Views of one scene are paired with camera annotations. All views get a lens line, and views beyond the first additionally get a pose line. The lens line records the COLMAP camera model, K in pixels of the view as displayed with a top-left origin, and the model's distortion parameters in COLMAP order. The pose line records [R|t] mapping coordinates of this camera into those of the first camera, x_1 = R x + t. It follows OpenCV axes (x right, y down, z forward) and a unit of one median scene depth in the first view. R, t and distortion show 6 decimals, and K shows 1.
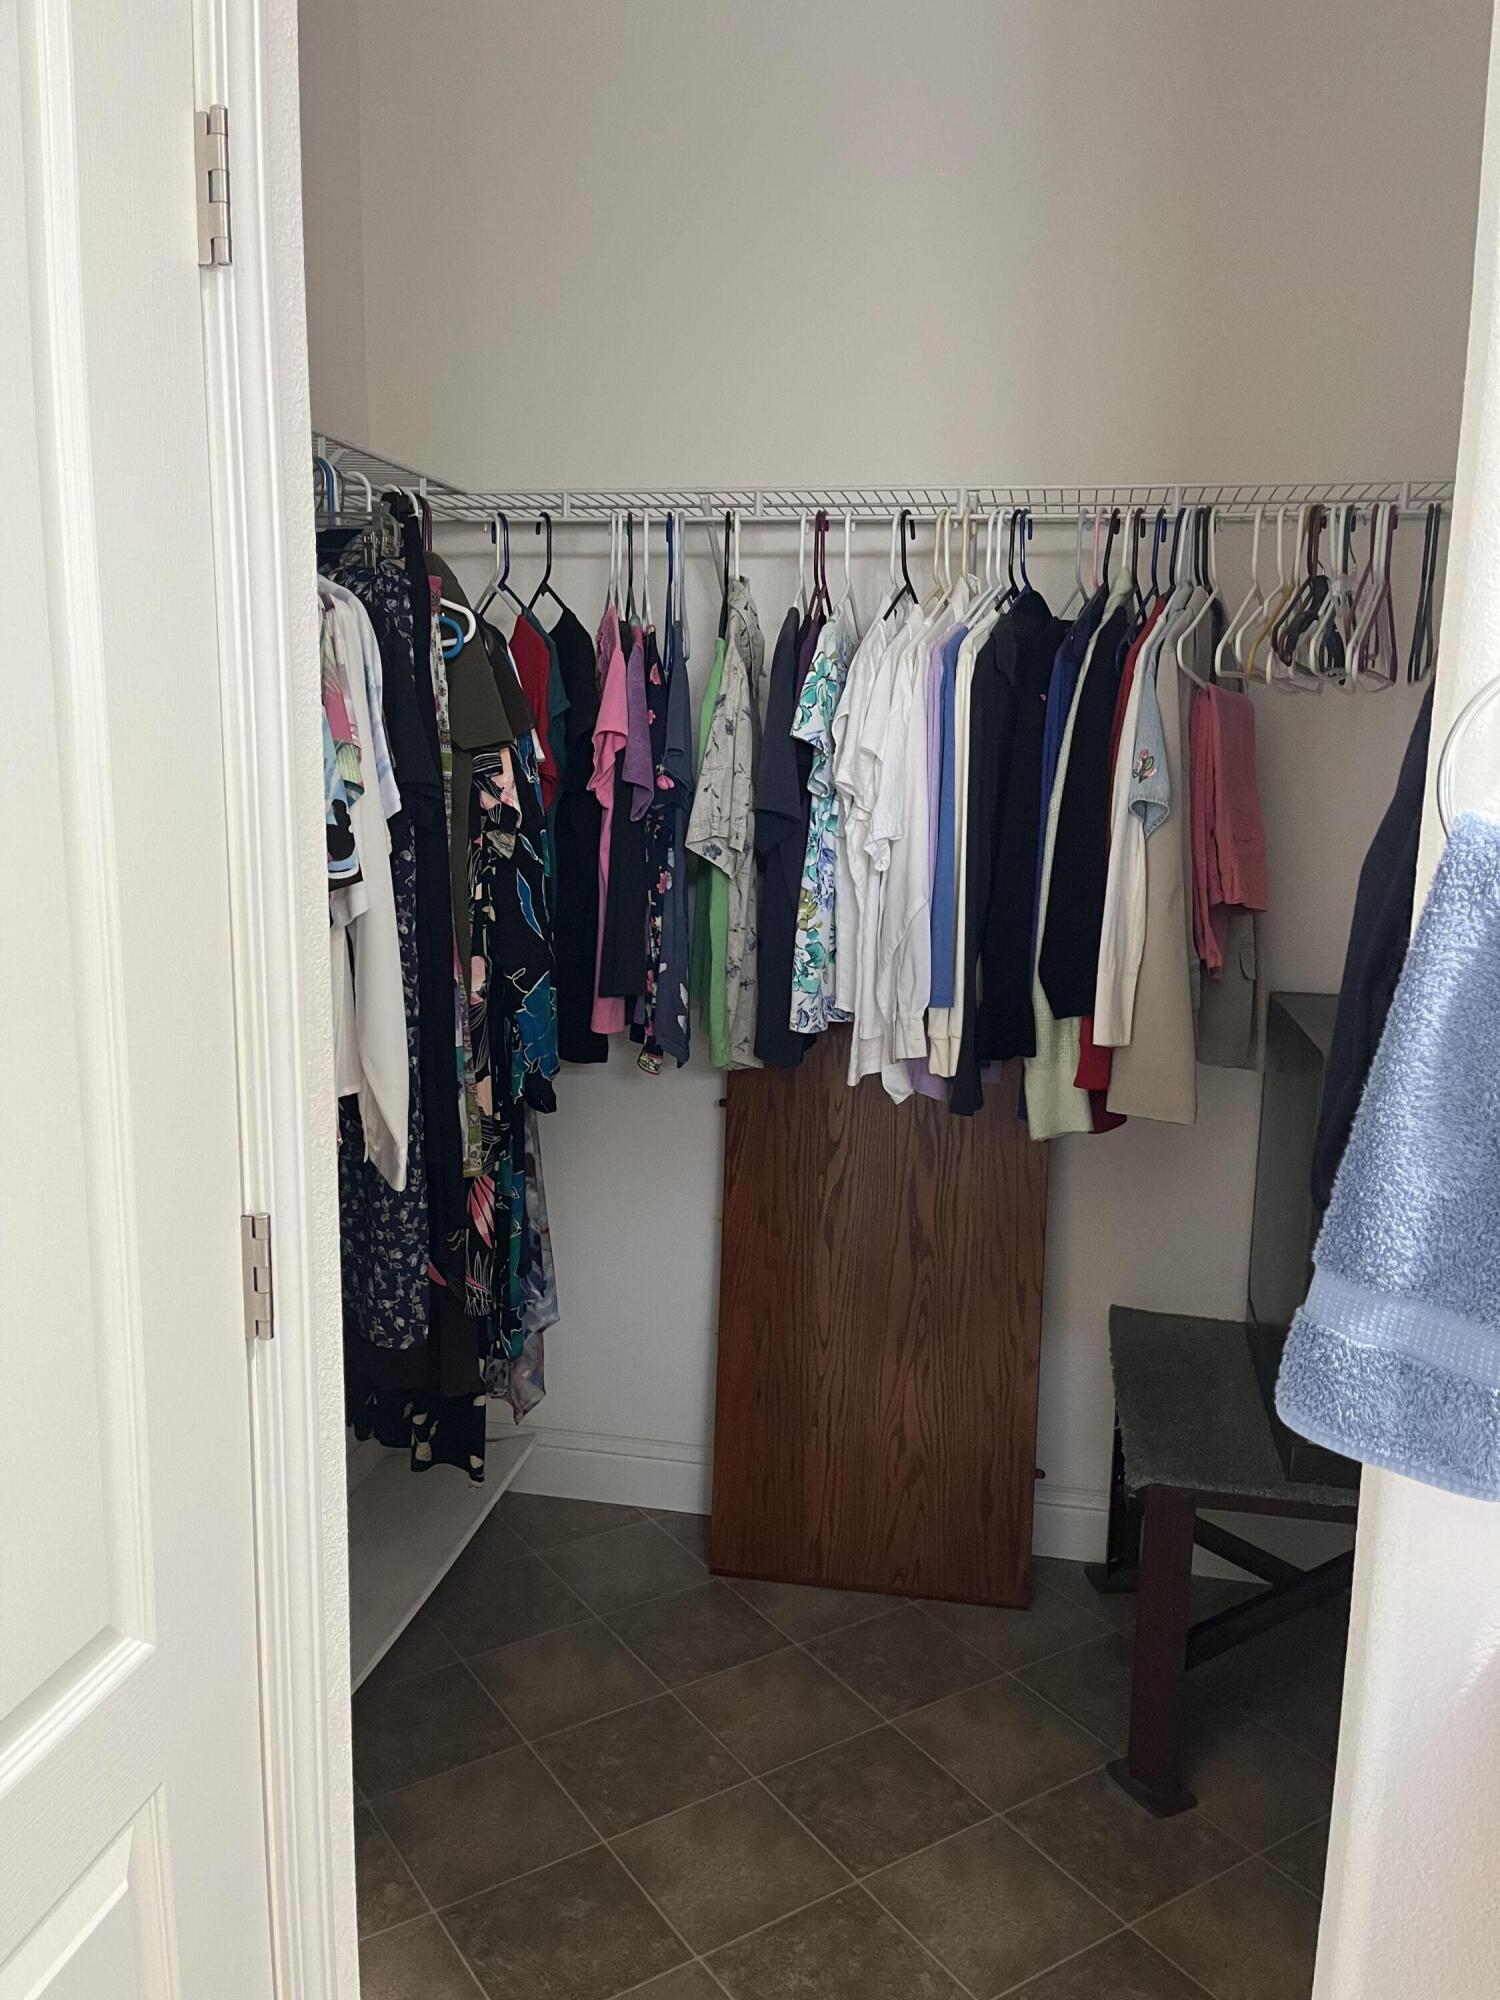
lens RADIAL K [[1512.4, 0, 750.8], [0, 1512.4, 1007.8], [0, 0, 1]] dist [0.064628, -0.082780]
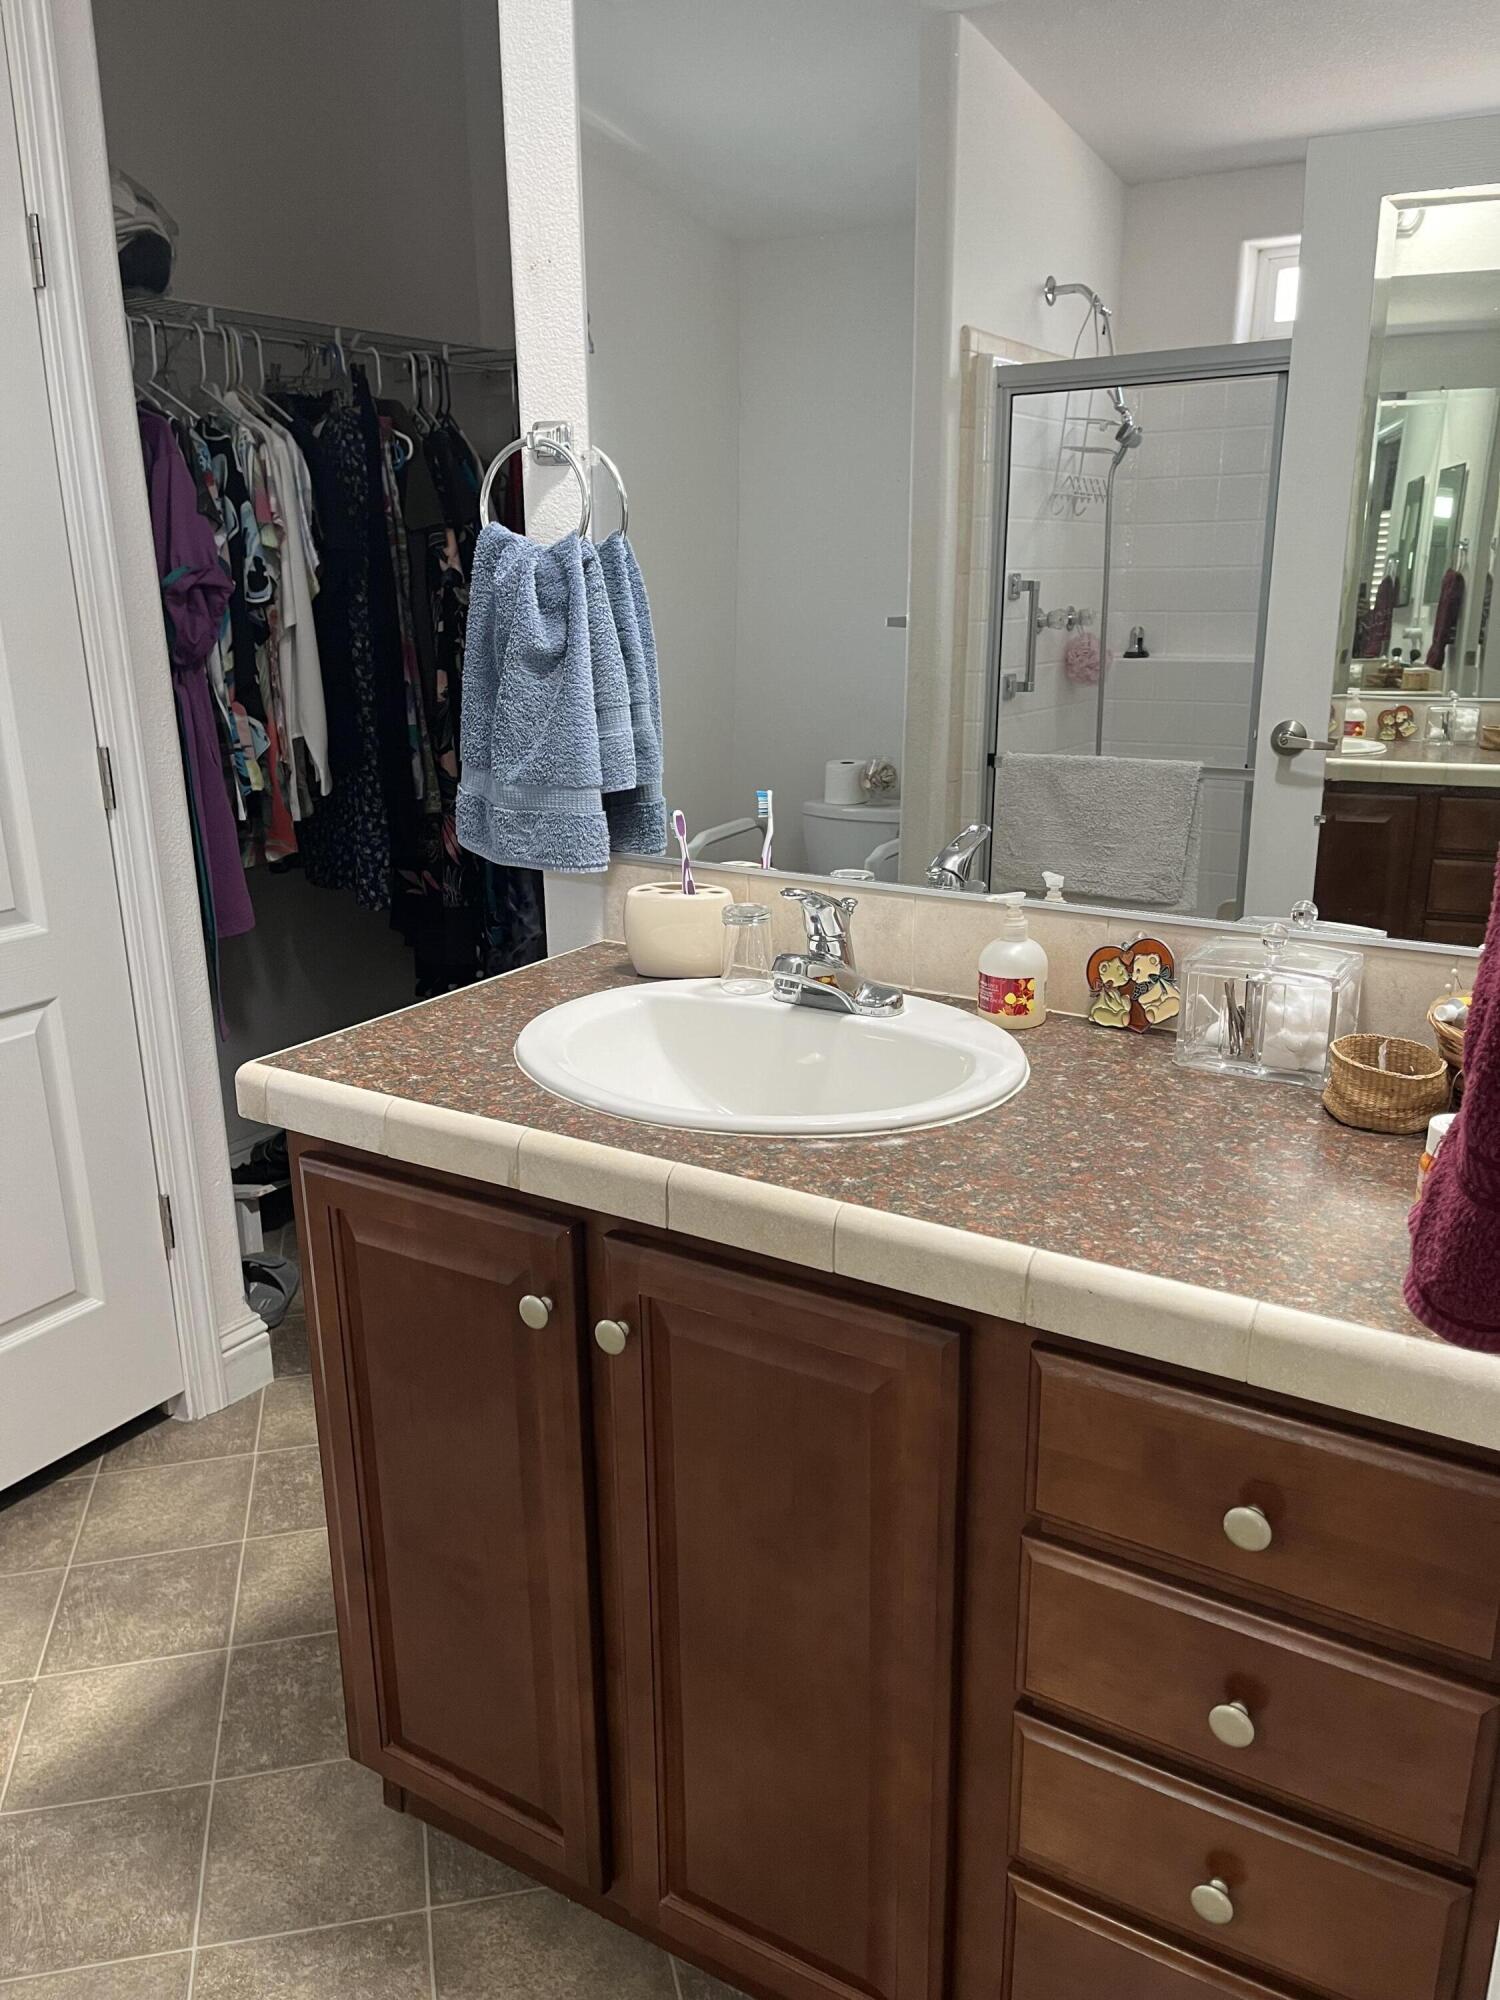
lens RADIAL K [[1512.4, 0, 749.6], [0, 1512.4, 996.2], [0, 0, 1]] dist [0.064628, -0.082780]
pose [[0.941649, 0.068709, -0.329510, 0.697620], [-0.032418, 0.992906, 0.114400, 0.116653], [0.335033, -0.097043, 0.937196, -0.405211]]
